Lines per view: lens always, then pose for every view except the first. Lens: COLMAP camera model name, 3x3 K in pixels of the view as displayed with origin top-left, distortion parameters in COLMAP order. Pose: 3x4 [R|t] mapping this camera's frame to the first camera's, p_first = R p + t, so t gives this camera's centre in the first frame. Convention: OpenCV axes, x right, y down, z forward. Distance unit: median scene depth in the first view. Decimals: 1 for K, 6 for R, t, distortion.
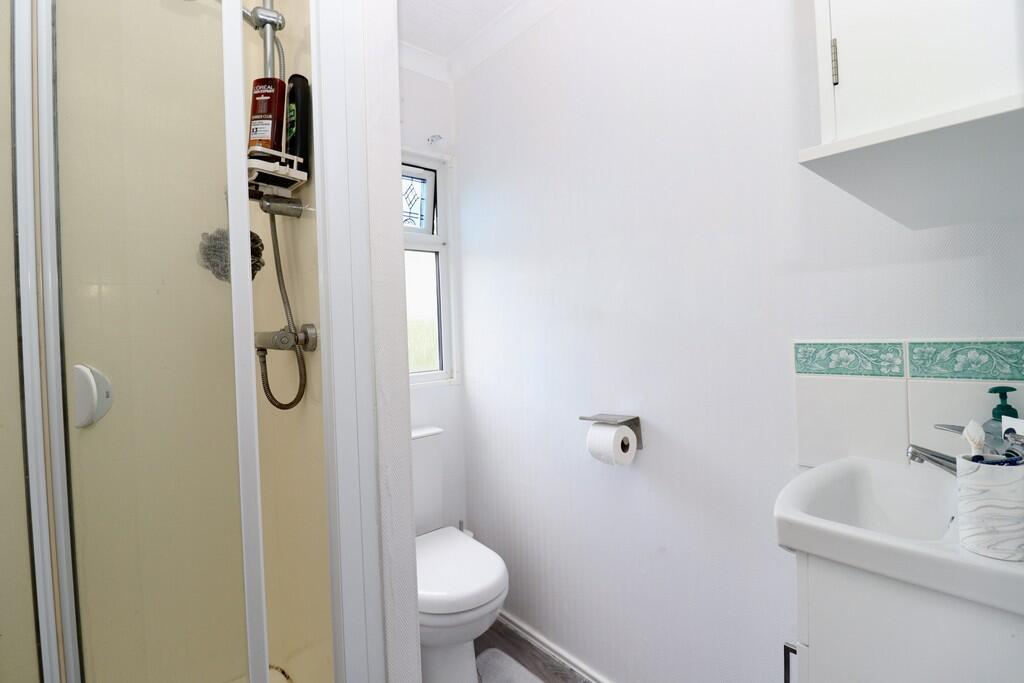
lens RADIAL K [[473.1, 0, 514.2], [0, 473.1, 332.6], [0, 0, 1]] dist [-0.004927, -0.008355]
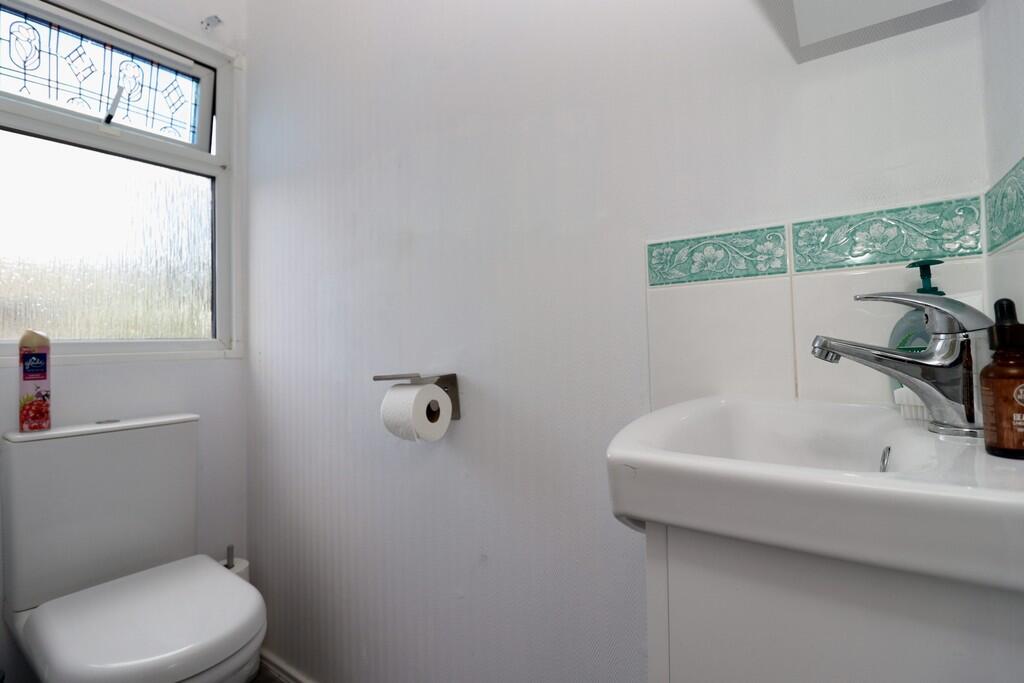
lens RADIAL K [[473.1, 0, 510.6], [0, 473.1, 332.7], [0, 0, 1]] dist [-0.004927, -0.008355]
pose [[0.971518, 0.019484, 0.236162, 0.178575], [-0.009217, 0.998967, -0.044498, 0.150573], [-0.236785, 0.041054, 0.970694, 0.283886]]
